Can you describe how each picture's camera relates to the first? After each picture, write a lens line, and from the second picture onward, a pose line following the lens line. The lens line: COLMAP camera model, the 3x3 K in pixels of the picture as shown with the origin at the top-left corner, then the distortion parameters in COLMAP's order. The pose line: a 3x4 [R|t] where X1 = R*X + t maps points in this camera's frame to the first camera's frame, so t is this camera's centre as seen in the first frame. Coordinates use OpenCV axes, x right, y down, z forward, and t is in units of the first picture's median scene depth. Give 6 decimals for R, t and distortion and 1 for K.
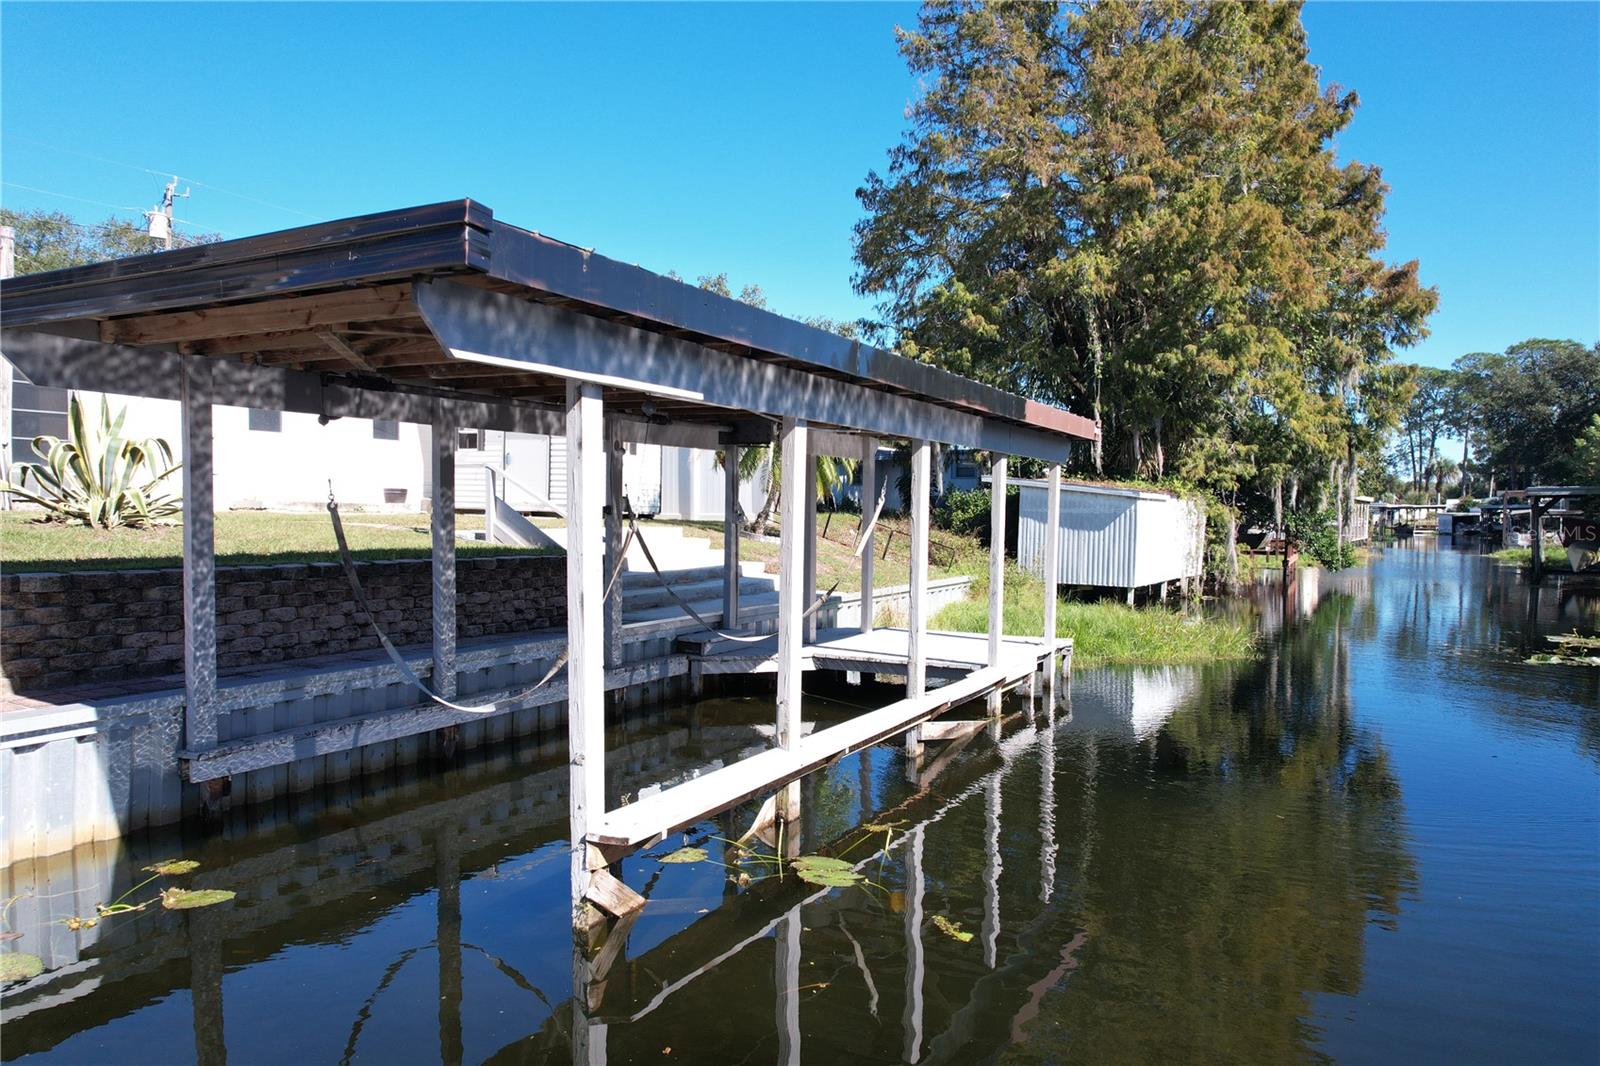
lens RADIAL K [[1039.5, 0, 803.3], [0, 1039.5, 561.9], [0, 0, 1]] dist [-0.089376, 0.071868]
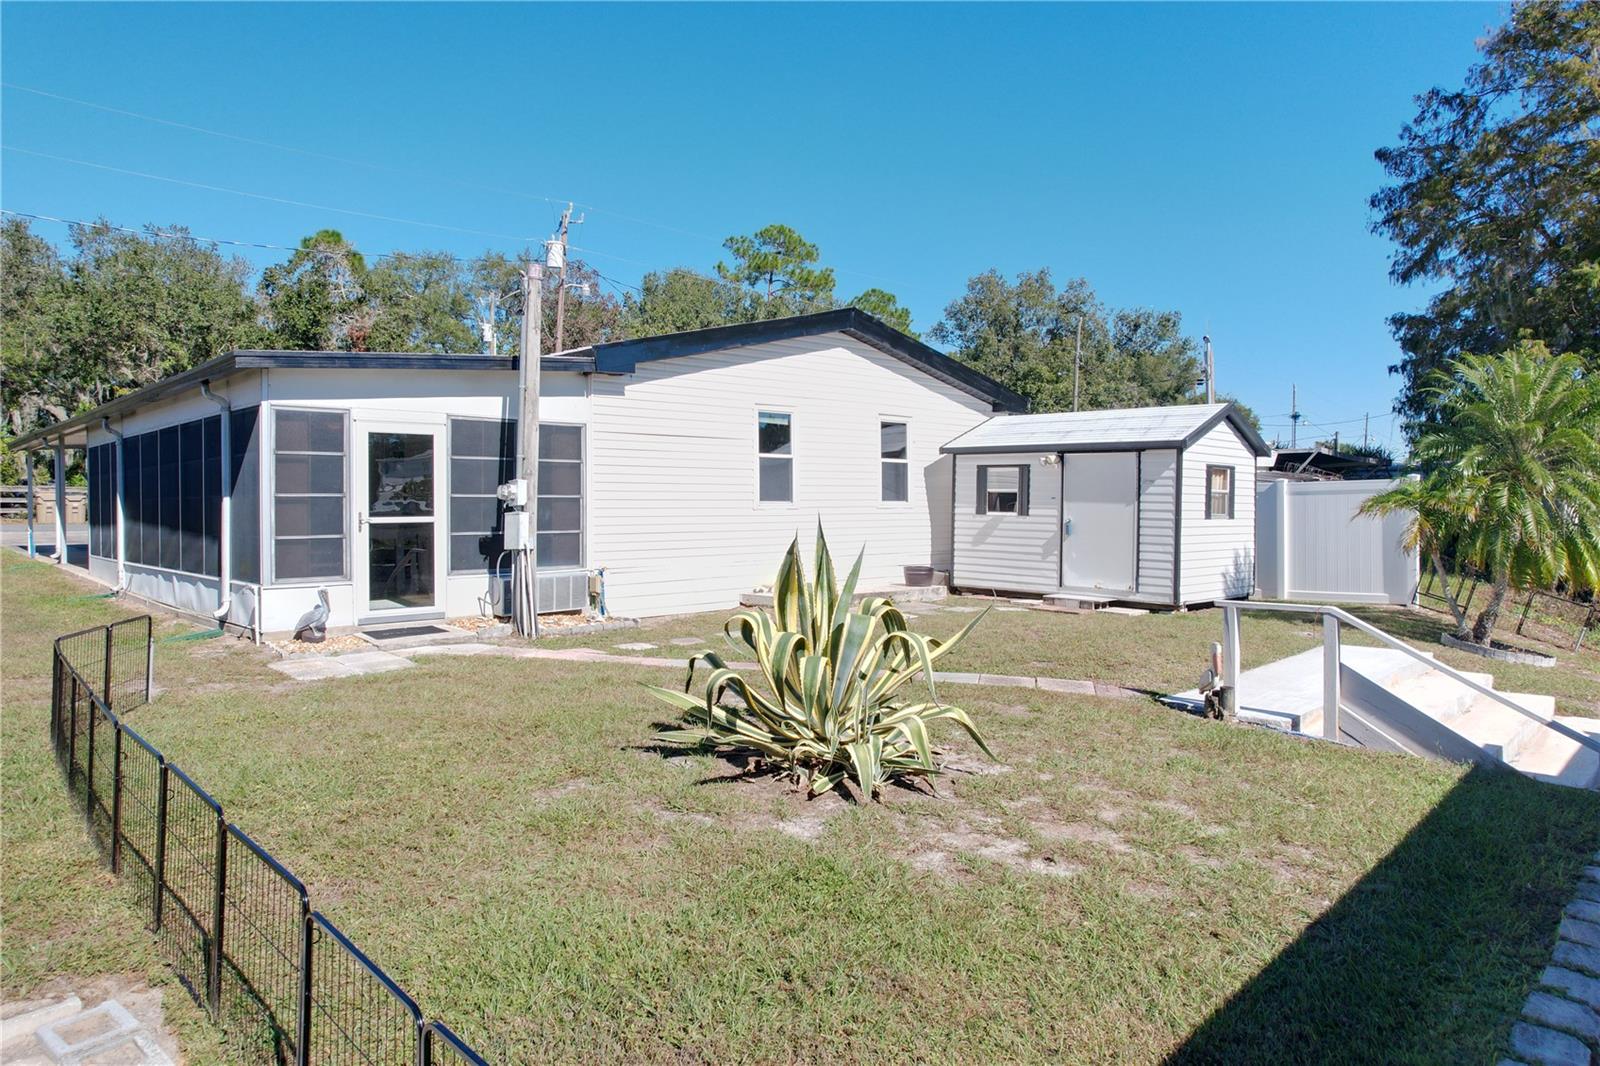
lens RADIAL K [[1018.9, 0, 774.0], [0, 1018.9, 532.8], [0, 0, 1]] dist [-0.063562, 0.038011]
pose [[0.963647, -0.004008, -0.267149, -0.230720], [-0.001576, 0.999785, -0.020685, -0.063430], [0.267174, 0.020354, 0.963433, 0.176035]]
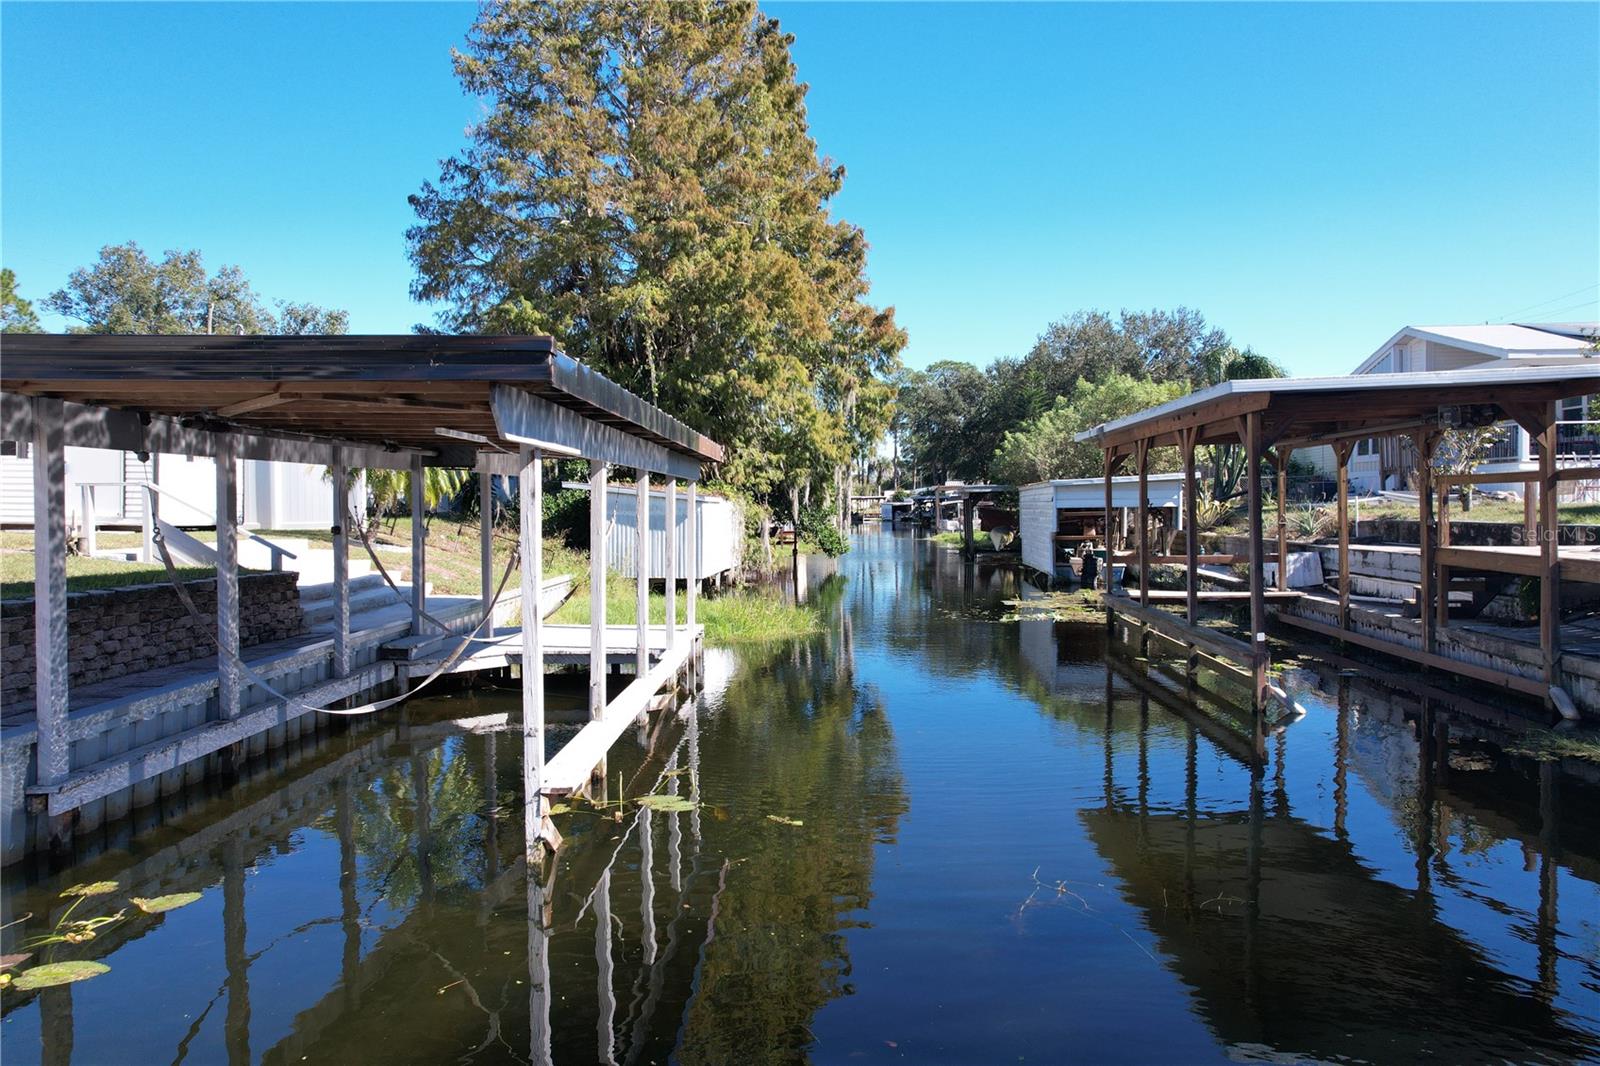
lens RADIAL K [[1032.1, 0, 800.0], [0, 1032.1, 533.0], [0, 0, 1]] dist [-0.069209, 0.043807]
pose [[0.882908, -0.025226, 0.468867, -0.102557], [0.035469, 0.999286, -0.013028, -0.006545], [-0.468204, 0.028133, 0.883173, -0.062899]]
